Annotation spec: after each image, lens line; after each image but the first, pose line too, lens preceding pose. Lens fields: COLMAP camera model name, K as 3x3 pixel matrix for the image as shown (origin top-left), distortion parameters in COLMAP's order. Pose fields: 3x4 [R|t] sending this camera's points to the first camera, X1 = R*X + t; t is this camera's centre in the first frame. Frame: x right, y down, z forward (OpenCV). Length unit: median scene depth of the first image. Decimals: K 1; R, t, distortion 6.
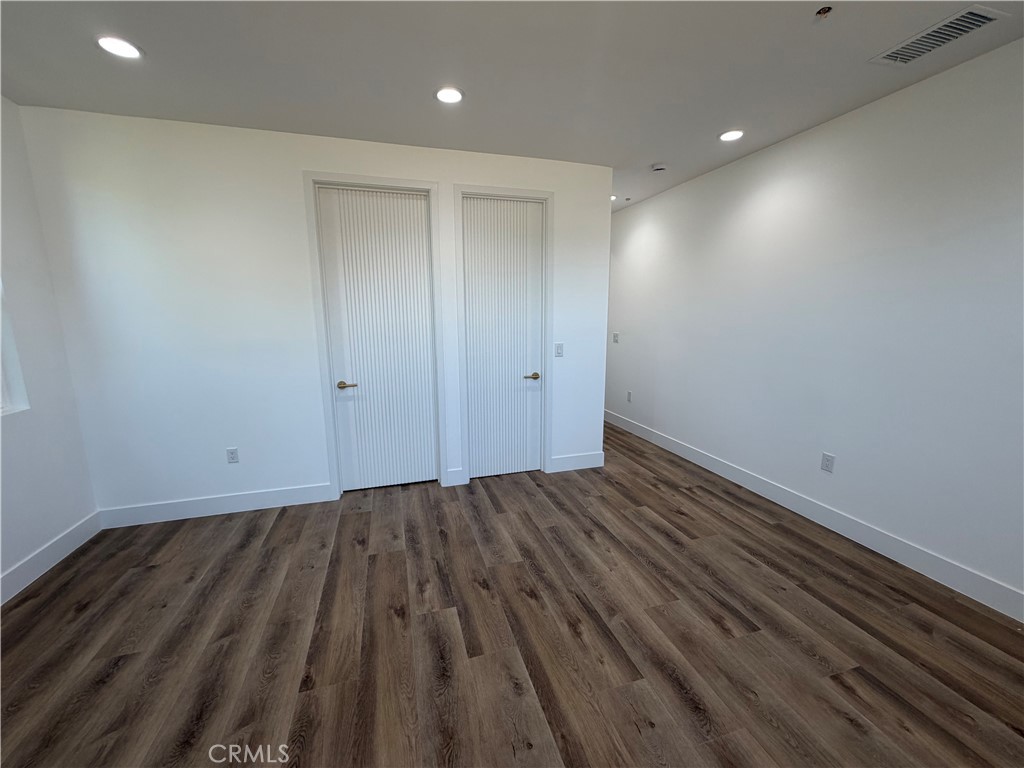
lens RADIAL K [[410.3, 0, 509.9], [0, 410.3, 388.0], [0, 0, 1]] dist [0.000814, -0.000112]
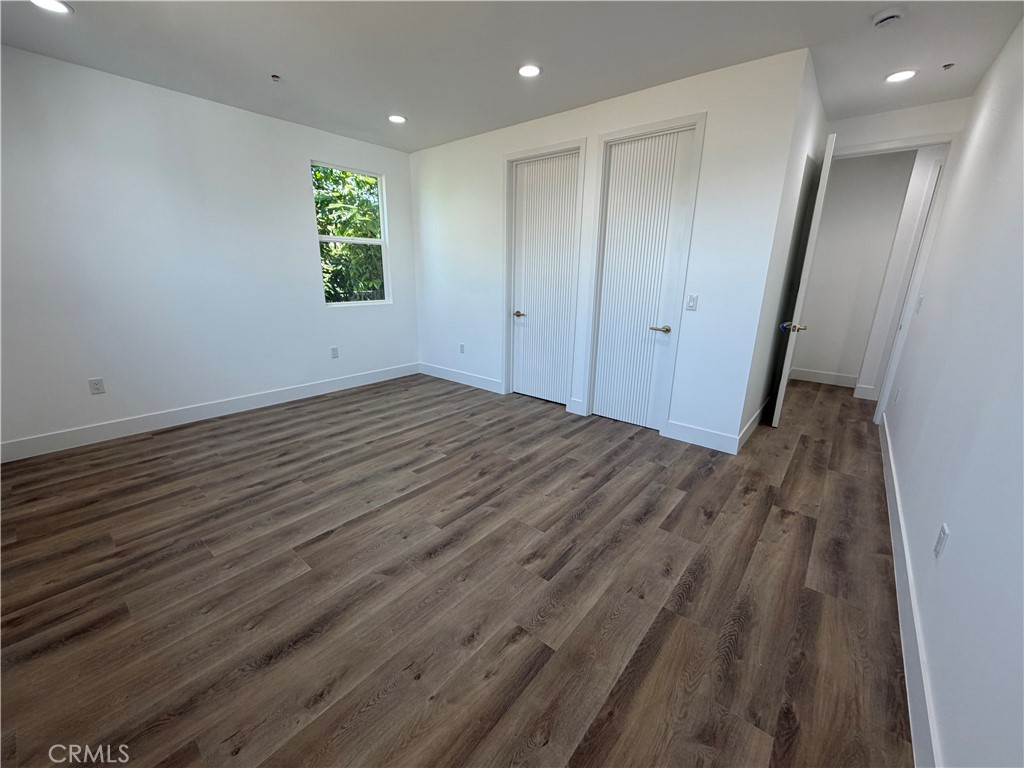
lens RADIAL K [[410.3, 0, 509.9], [0, 410.3, 388.0], [0, 0, 1]] dist [0.000814, -0.000112]
pose [[0.548982, 0.245814, -0.798871, 0.872748], [-0.167812, 0.968730, 0.182761, -0.014522], [0.818815, 0.033728, 0.573065, 0.247166]]
